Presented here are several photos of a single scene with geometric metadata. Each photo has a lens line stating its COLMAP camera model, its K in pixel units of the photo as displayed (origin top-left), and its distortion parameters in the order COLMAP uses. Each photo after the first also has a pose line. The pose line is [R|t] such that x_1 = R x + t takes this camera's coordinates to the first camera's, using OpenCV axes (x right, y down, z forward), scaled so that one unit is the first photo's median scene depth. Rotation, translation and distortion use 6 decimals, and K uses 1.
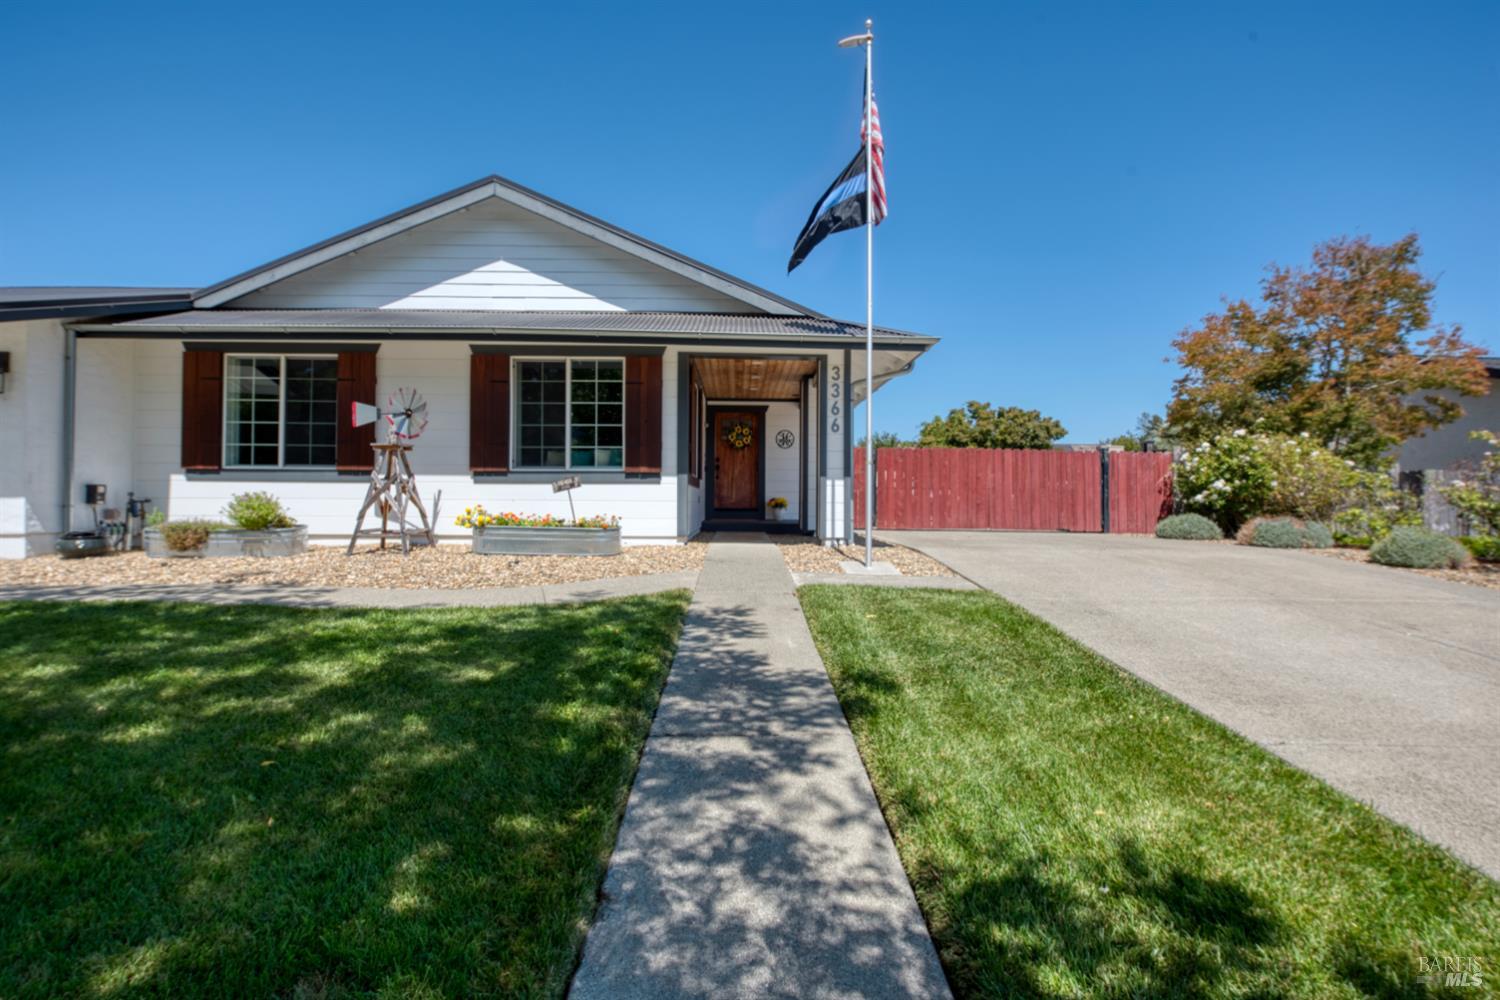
lens RADIAL K [[658.4, 0, 713.6], [0, 658.4, 494.1], [0, 0, 1]] dist [-0.016796, -0.000021]
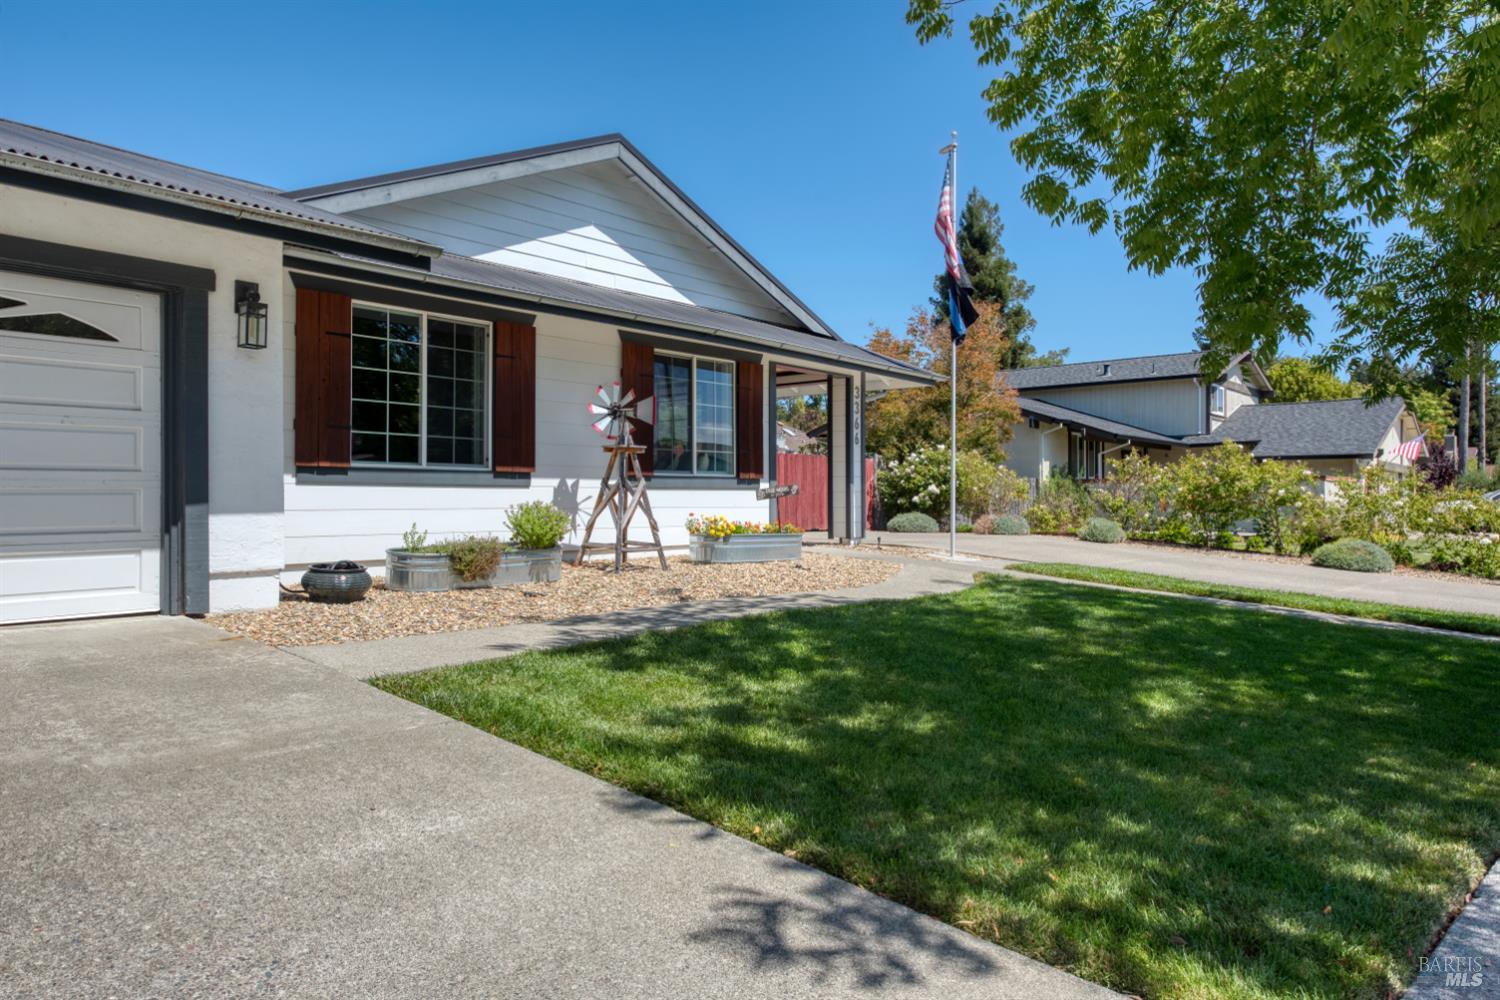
lens RADIAL K [[985.9, 0, 750.4], [0, 985.9, 499.4], [0, 0, 1]] dist [0.001778, 0.002227]
pose [[0.673753, -0.006859, 0.738925, -1.218172], [0.002831, 0.999974, 0.006701, -0.010251], [-0.738951, -0.002423, 0.673754, -0.014486]]
